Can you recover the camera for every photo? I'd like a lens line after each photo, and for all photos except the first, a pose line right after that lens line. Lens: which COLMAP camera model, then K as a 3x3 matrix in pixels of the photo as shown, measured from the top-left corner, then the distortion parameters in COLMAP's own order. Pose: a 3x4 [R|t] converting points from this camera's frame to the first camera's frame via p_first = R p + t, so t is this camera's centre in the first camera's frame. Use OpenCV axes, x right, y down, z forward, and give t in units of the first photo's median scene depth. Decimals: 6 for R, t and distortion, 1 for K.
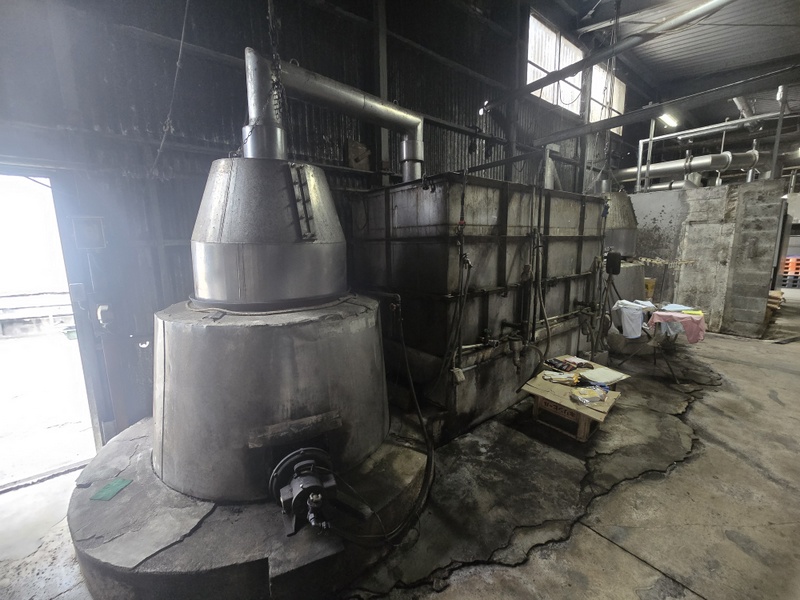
lens RADIAL K [[329.0, 0, 397.4], [0, 329.0, 299.2], [0, 0, 1]] dist [-0.004404, 0.001574]
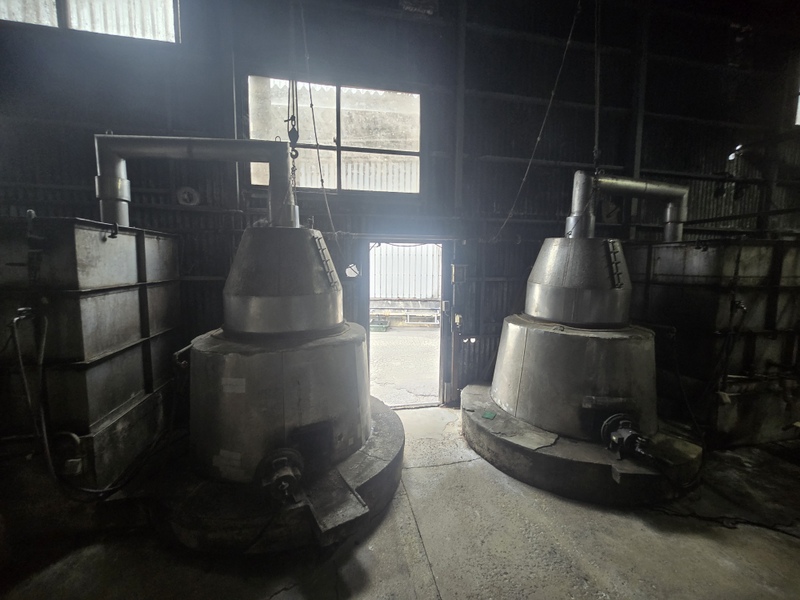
lens RADIAL K [[329.0, 0, 397.2], [0, 329.0, 297.4], [0, 0, 1]] dist [-0.004404, 0.001574]
pose [[0.894559, 0.071032, -0.441269, -0.381118], [-0.101190, 0.993842, -0.045154, 0.034813], [0.435344, 0.085045, 0.896238, -0.649279]]
